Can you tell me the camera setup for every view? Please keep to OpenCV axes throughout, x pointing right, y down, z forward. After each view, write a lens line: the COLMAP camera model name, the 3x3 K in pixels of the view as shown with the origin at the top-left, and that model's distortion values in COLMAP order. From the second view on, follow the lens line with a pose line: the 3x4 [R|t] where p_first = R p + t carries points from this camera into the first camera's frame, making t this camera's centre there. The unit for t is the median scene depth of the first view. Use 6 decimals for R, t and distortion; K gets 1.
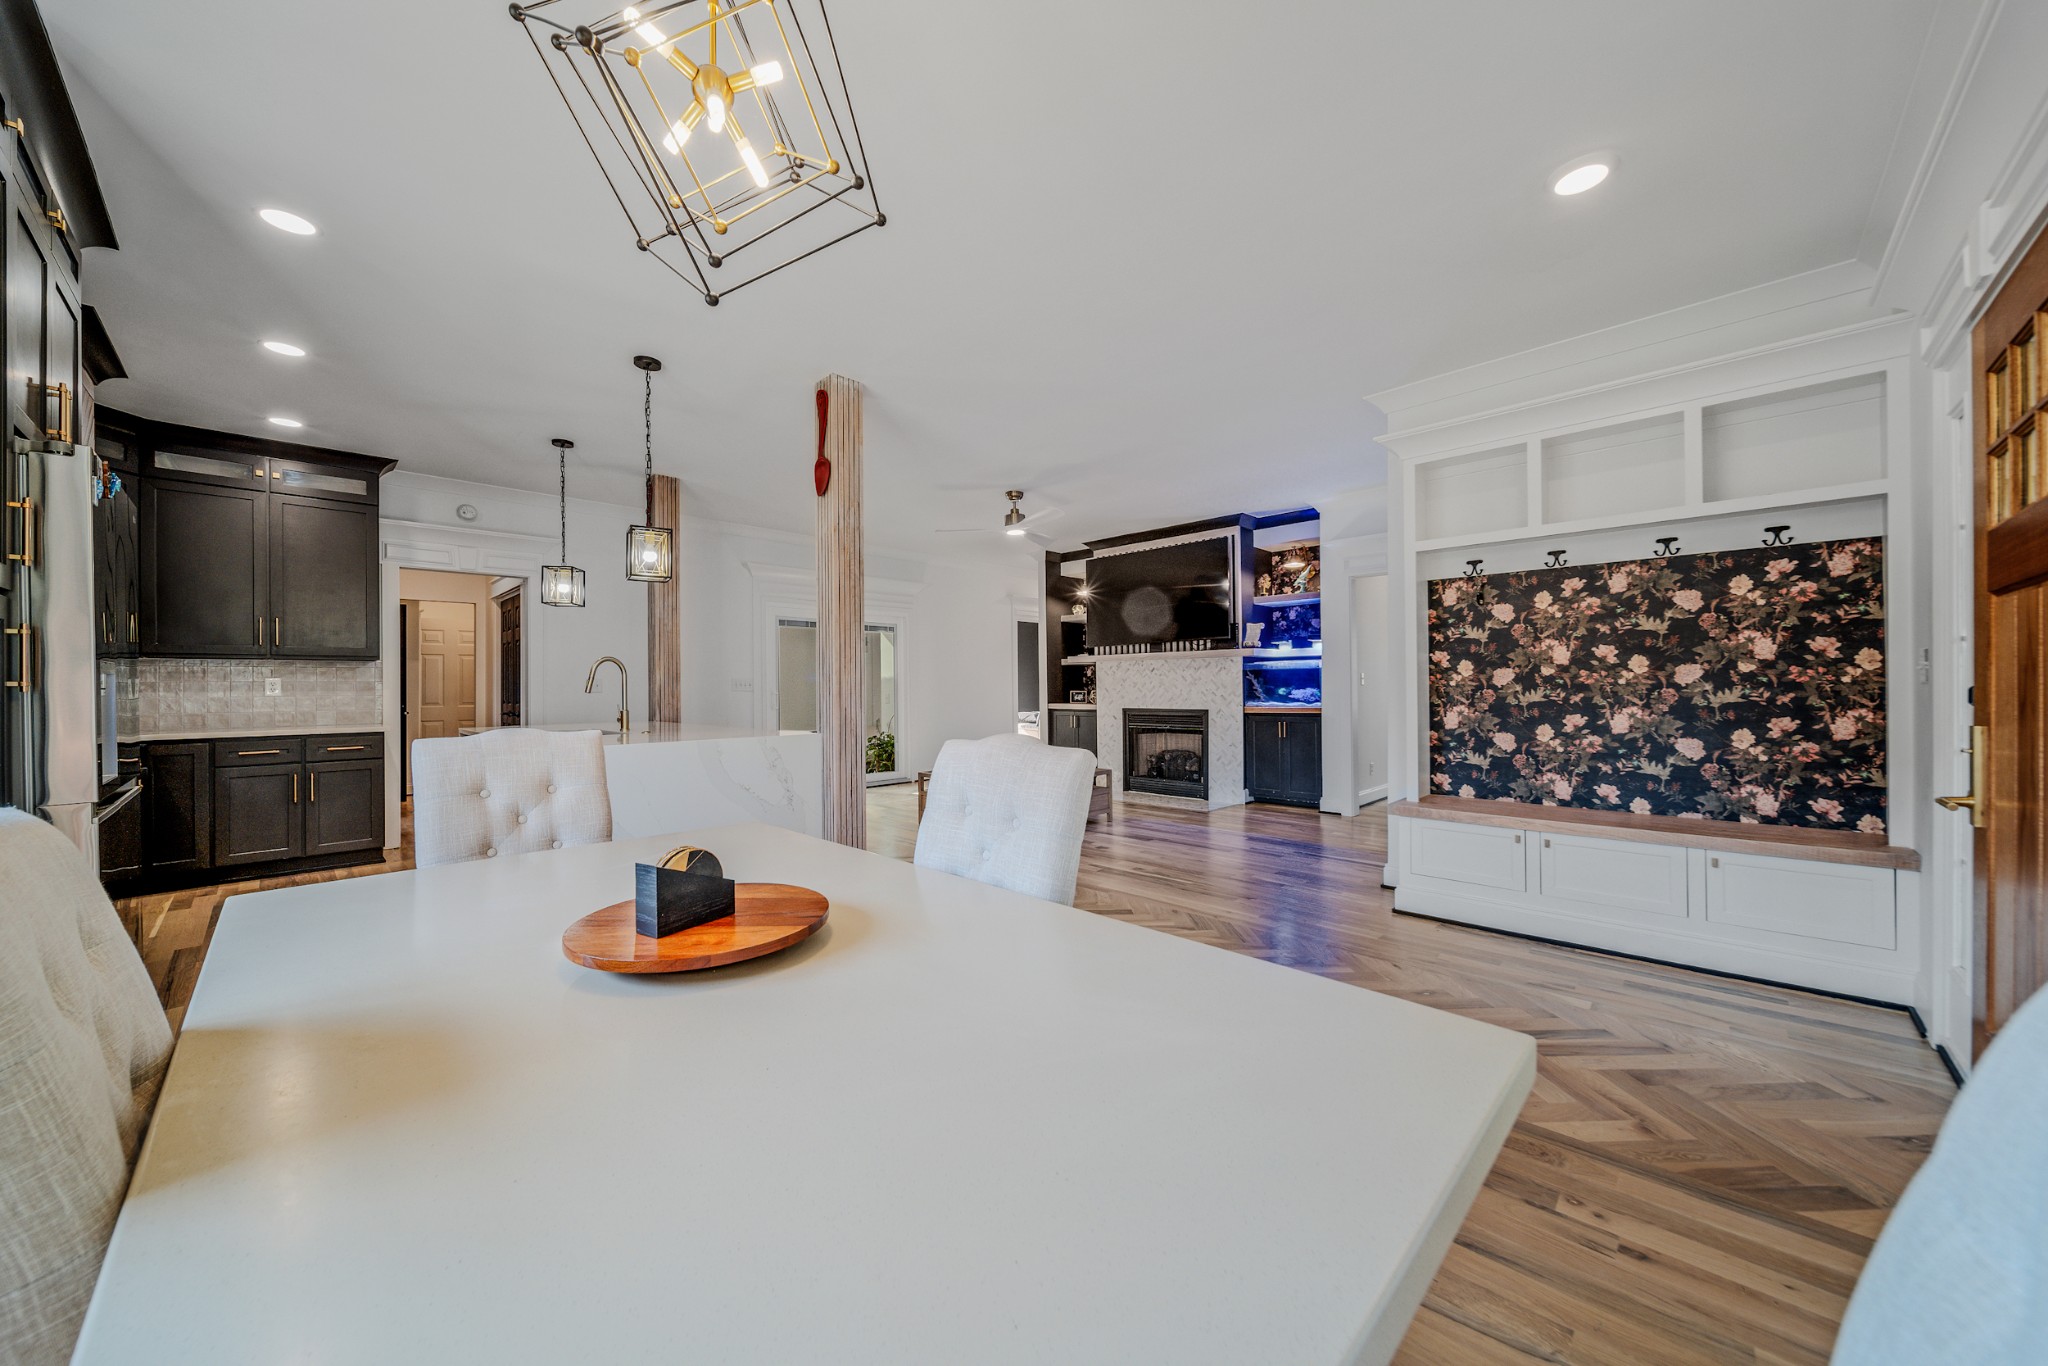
lens RADIAL K [[725.9, 0, 1024.0], [0, 725.9, 683.0], [0, 0, 1]] dist [0.013842, -0.000038]
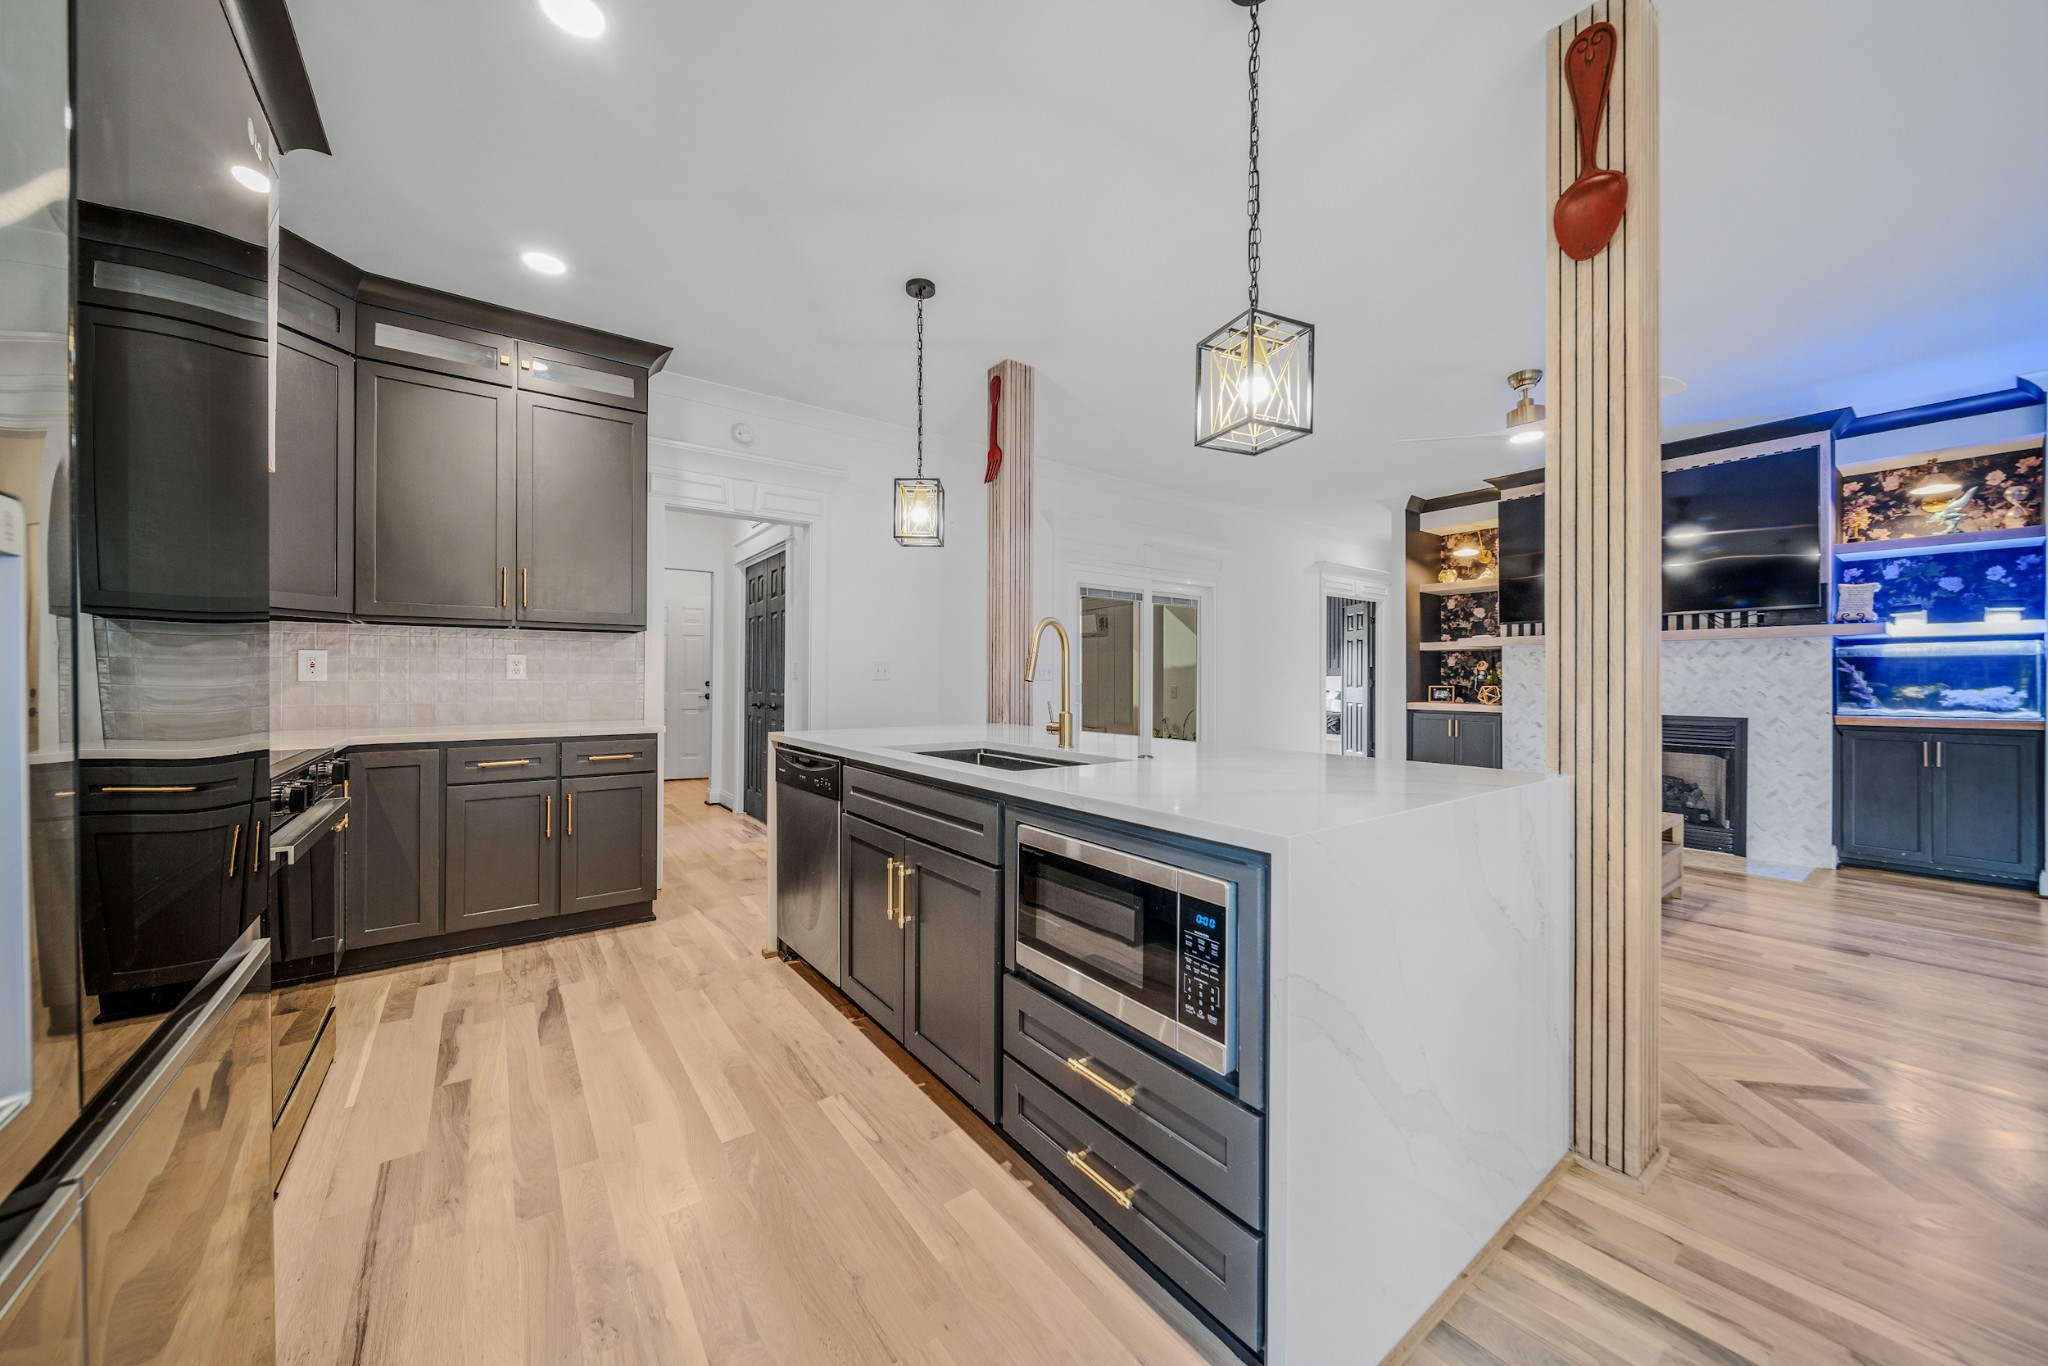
lens RADIAL K [[701.7, 0, 1024.0], [0, 701.7, 675.5], [0, 0, 1]] dist [0.013736, -0.000174]
pose [[0.989321, 0.011537, -0.145296, -0.313172], [-0.011474, 0.999933, 0.001270, 0.005171], [0.145301, 0.000411, 0.989387, 0.283997]]
